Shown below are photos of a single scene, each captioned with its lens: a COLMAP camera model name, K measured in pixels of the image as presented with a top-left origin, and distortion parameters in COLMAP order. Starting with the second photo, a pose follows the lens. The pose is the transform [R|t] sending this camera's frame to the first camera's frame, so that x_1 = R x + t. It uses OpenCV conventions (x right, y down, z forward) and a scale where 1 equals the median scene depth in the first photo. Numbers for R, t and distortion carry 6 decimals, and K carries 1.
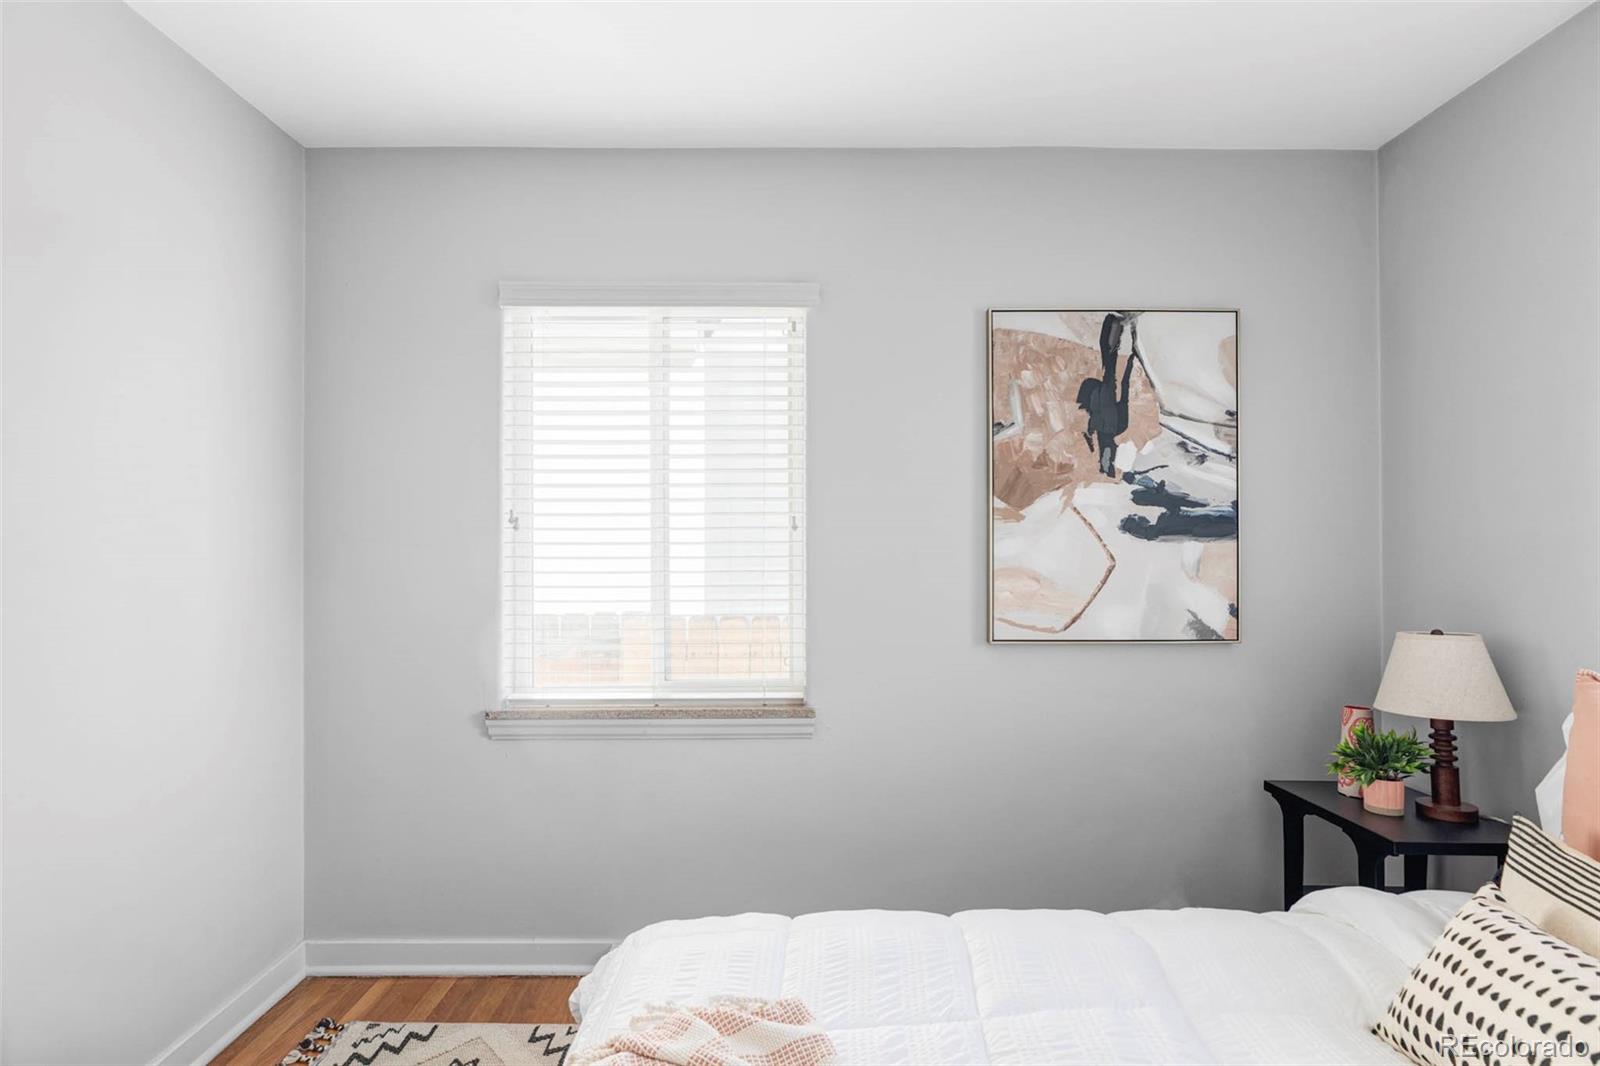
lens RADIAL K [[793.7, 0, 800.0], [0, 793.7, 533.0], [0, 0, 1]] dist [0.002241, 0.001284]
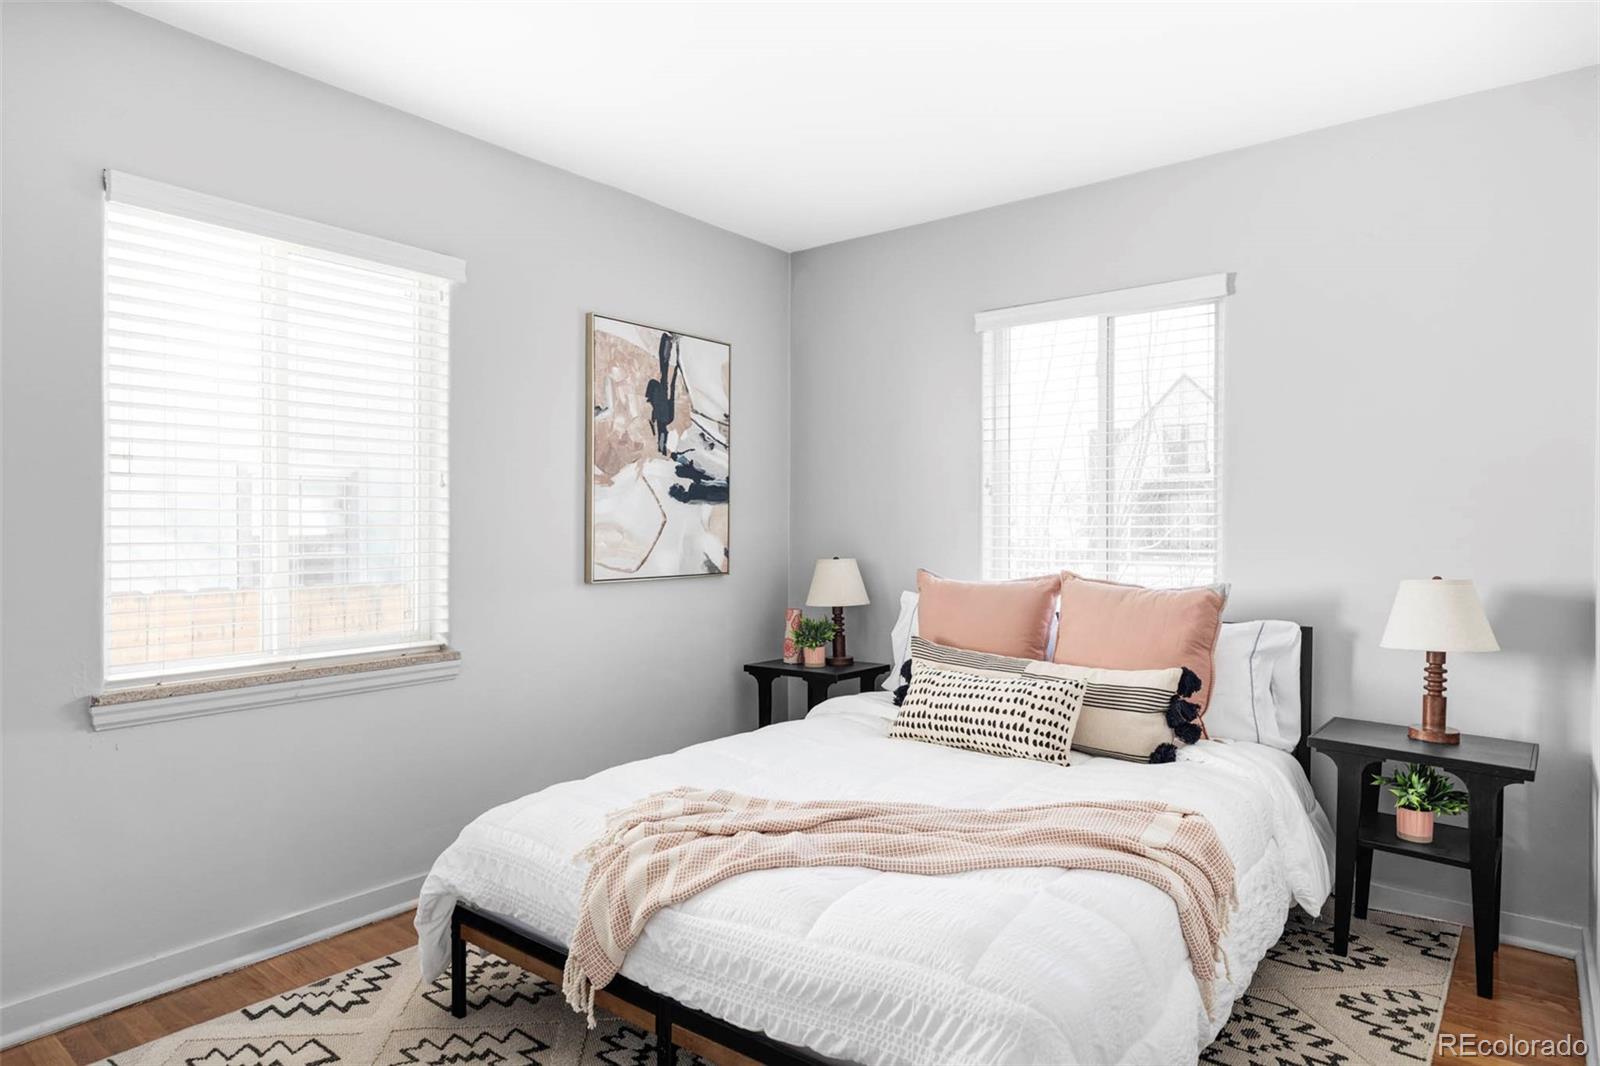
lens RADIAL K [[946.1, 0, 800.0], [0, 946.1, 533.0], [0, 0, 1]] dist [0.019814, 0.000283]
pose [[0.622279, -0.005760, 0.782774, -0.719495], [-0.012693, 0.999767, 0.017448, 0.030295], [-0.782692, -0.020793, 0.622061, -0.178271]]
